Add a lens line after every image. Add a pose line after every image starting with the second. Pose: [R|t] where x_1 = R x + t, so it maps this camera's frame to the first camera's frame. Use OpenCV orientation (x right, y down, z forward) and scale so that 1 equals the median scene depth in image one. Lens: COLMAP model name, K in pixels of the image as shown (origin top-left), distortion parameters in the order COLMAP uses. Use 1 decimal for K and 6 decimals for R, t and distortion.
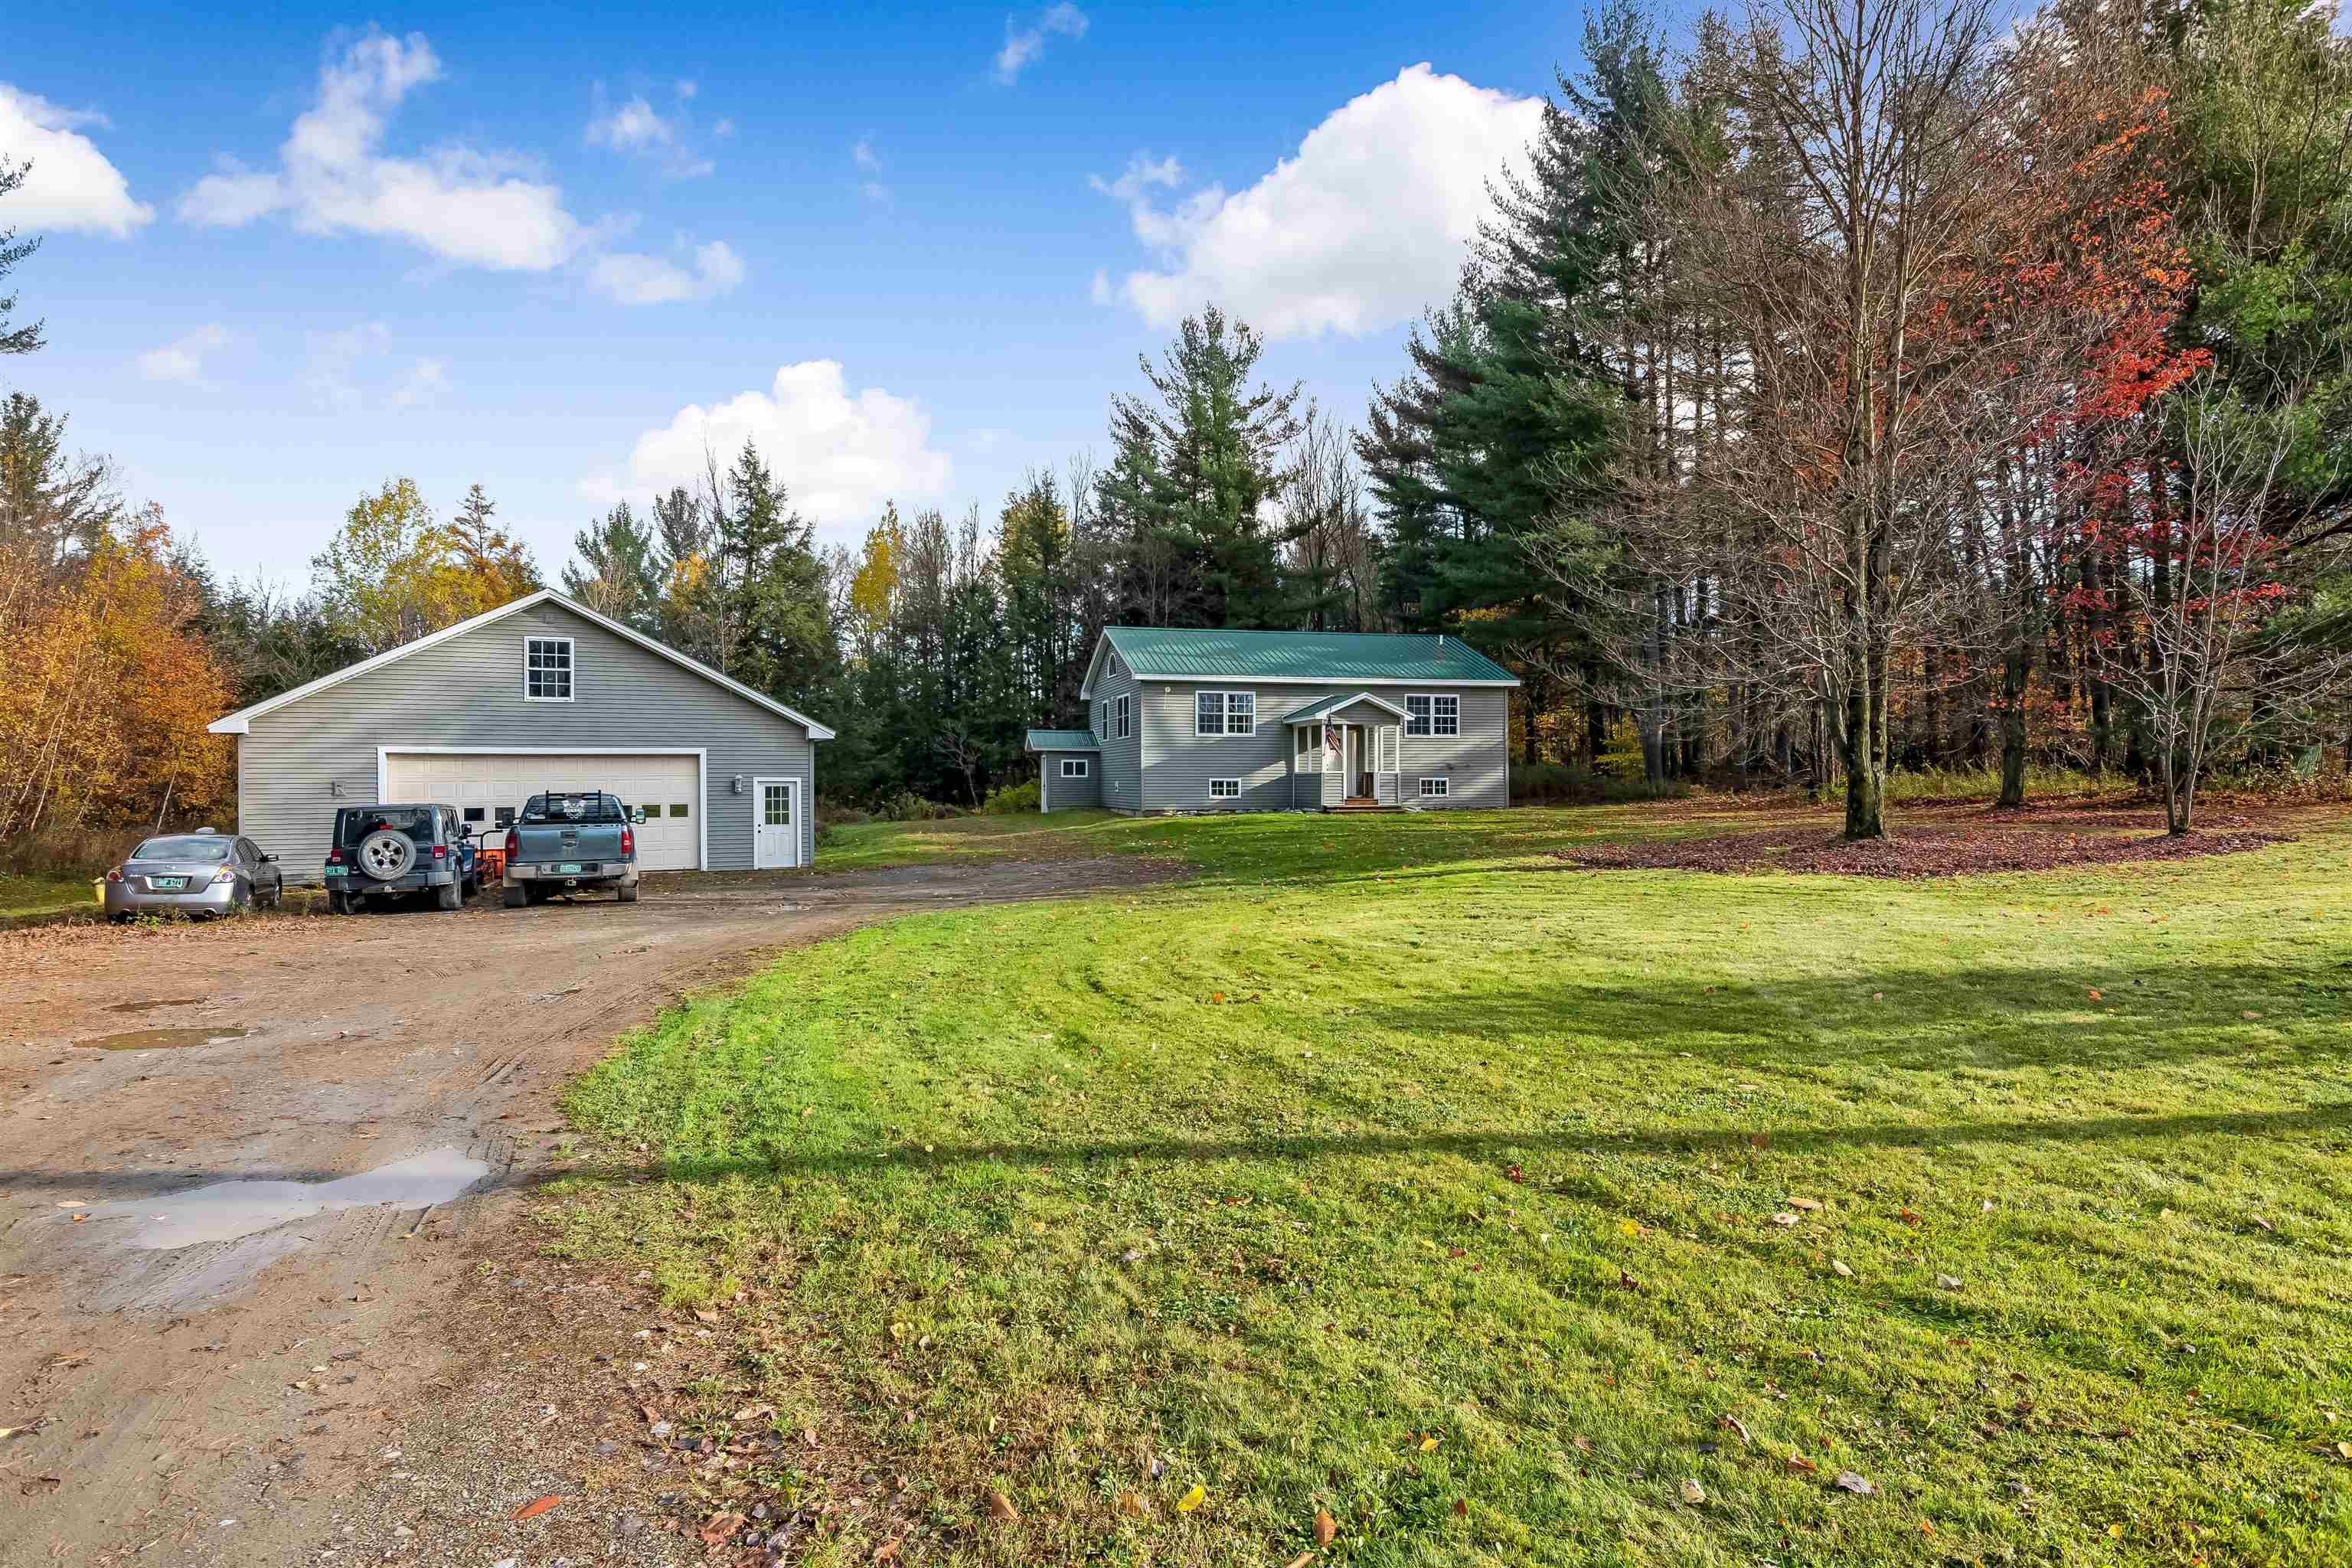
lens RADIAL K [[1195.2, 0, 1207.8], [0, 1195.2, 795.7], [0, 0, 1]] dist [0.002291, -0.007851]
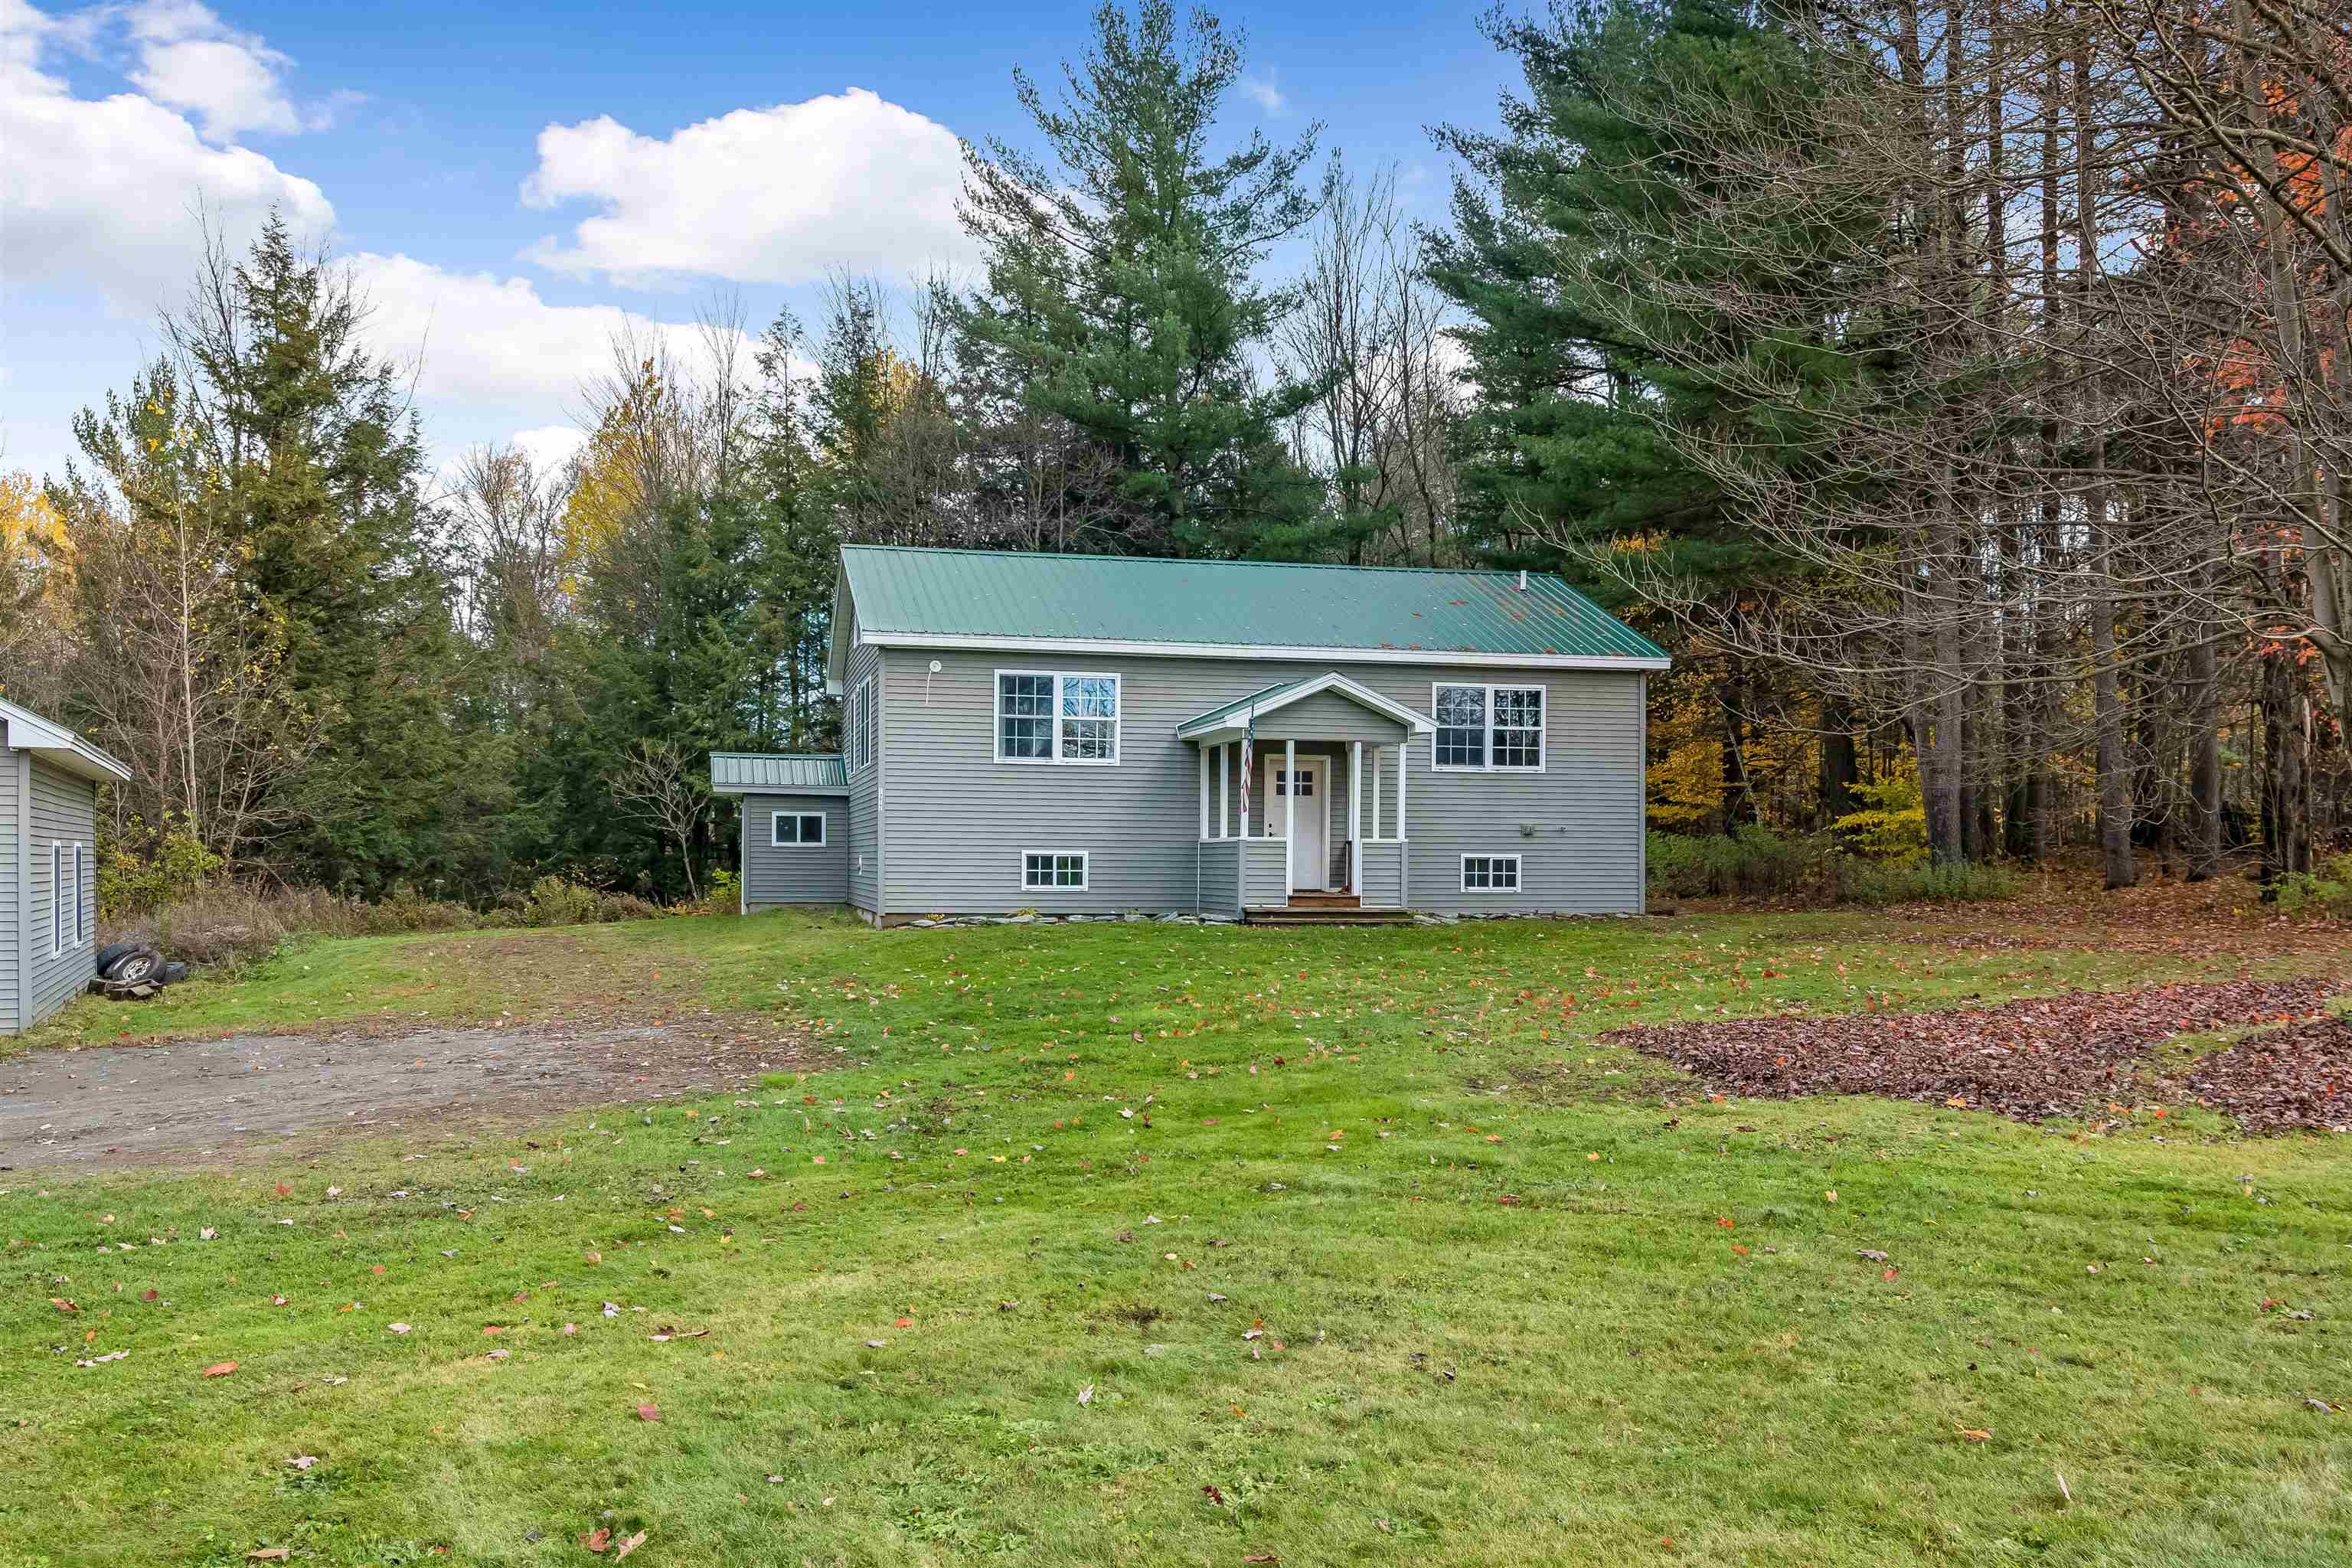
lens RADIAL K [[2005.6, 0, 1195.9], [0, 2005.6, 907.8], [0, 0, 1]] dist [0.015723, -0.019477]
pose [[0.999844, 0.010279, -0.014329, 0.083699], [-0.010118, 0.999885, 0.011280, -0.000696], [0.014444, -0.011134, 0.999834, 0.179052]]
